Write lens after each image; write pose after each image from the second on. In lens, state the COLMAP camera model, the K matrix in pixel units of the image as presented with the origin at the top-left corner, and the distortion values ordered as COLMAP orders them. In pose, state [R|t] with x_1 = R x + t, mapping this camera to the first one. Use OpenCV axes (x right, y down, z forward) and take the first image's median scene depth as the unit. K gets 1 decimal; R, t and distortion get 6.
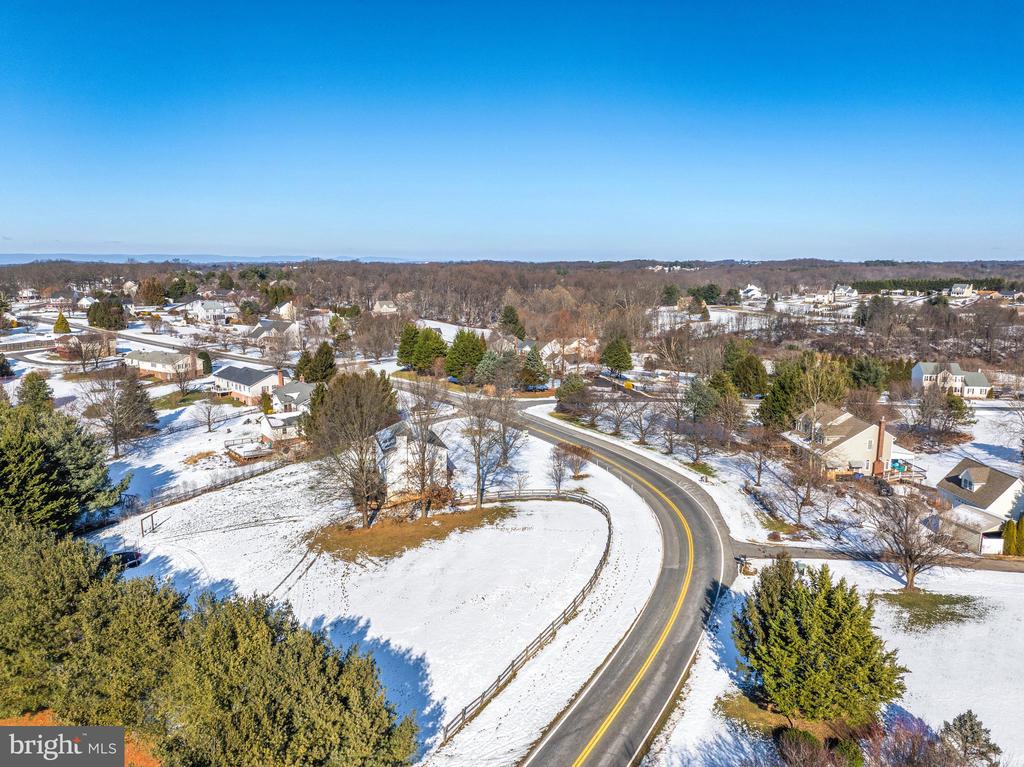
lens RADIAL K [[728.1, 0, 514.9], [0, 728.1, 376.9], [0, 0, 1]] dist [-0.032794, -0.006498]
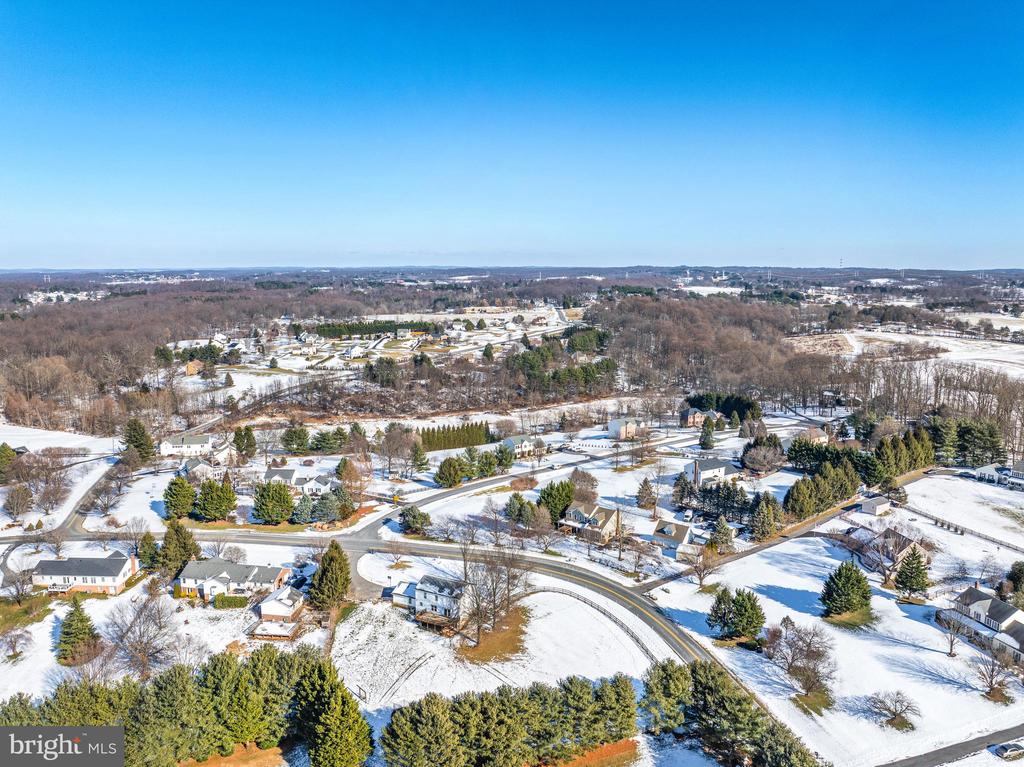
lens RADIAL K [[761.5, 0, 512.0], [0, 761.5, 383.5], [0, 0, 1]] dist [-0.035043, 0.002455]
pose [[0.686091, -0.114324, 0.718477, -0.391533], [0.115663, 0.992156, 0.047422, -0.137650], [-0.718263, 0.050565, 0.693932, -0.096980]]
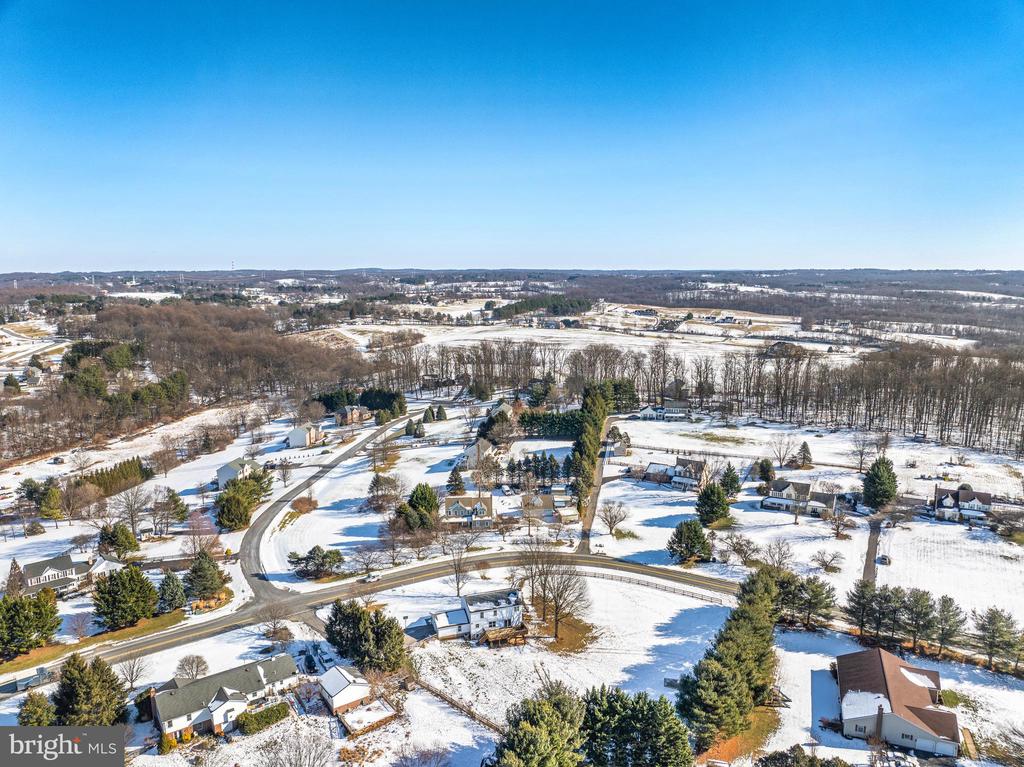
lens RADIAL K [[728.1, 0, 514.9], [0, 728.1, 376.9], [0, 0, 1]] dist [-0.032794, -0.006498]
pose [[-0.041635, -0.154382, 0.987134, -0.527802], [0.166344, 0.973130, 0.159208, -0.202839], [-0.985188, 0.170833, -0.014836, 0.289467]]
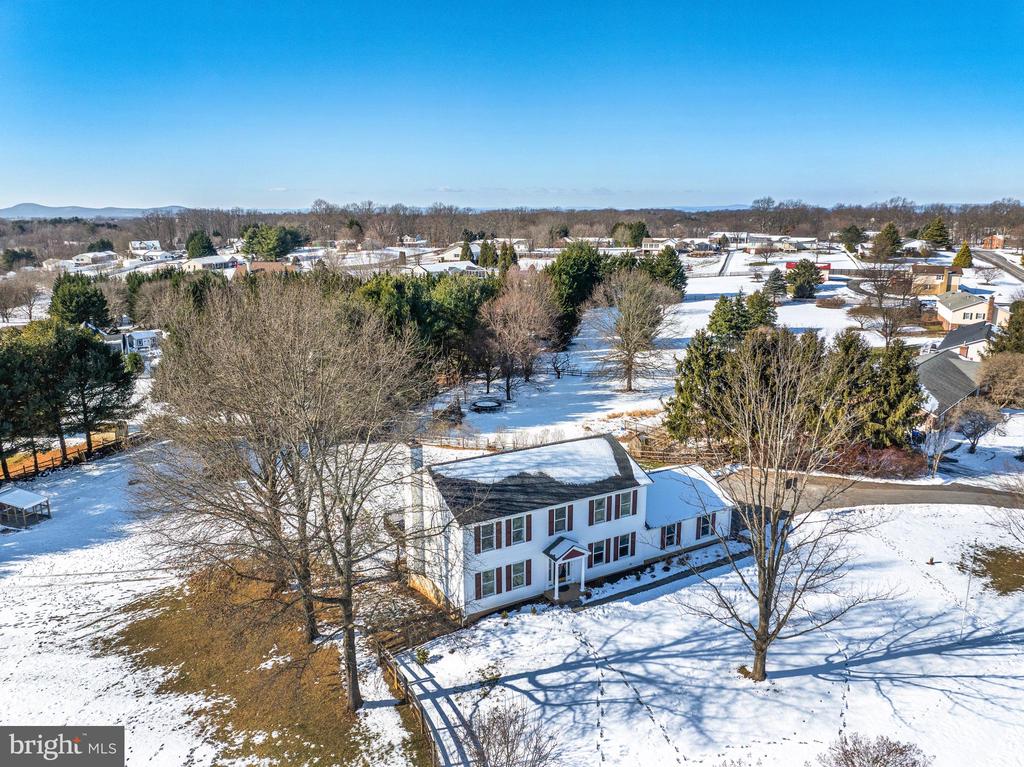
lens RADIAL K [[733.8, 0, 514.7], [0, 733.8, 383.5], [0, 0, 1]] dist [-0.036630, 0.000946]
pose [[0.212194, 0.222723, -0.951508, 0.077198], [-0.152637, 0.969285, 0.192845, -0.013367], [0.965233, 0.104315, 0.239672, 0.289959]]
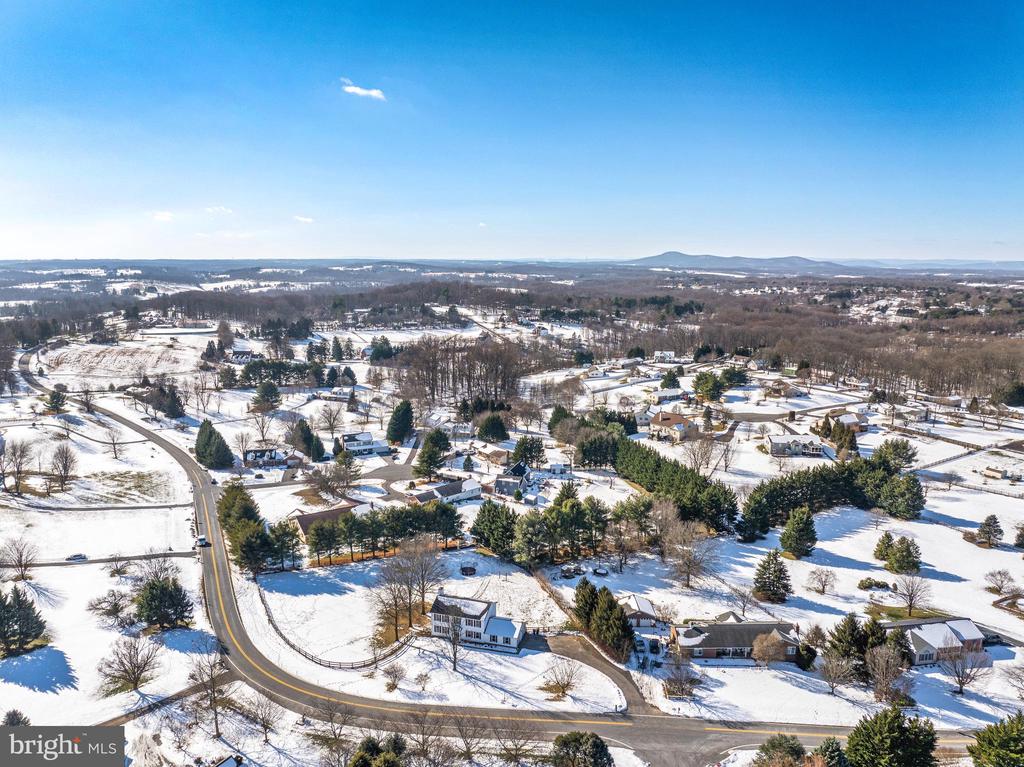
lens RADIAL K [[728.1, 0, 514.9], [0, 728.1, 376.9], [0, 0, 1]] dist [-0.032794, -0.006498]
pose [[-0.546600, 0.127971, -0.827558, 0.316548], [-0.142673, 0.959573, 0.242620, -0.240981], [0.825150, 0.250686, -0.506245, 0.560388]]
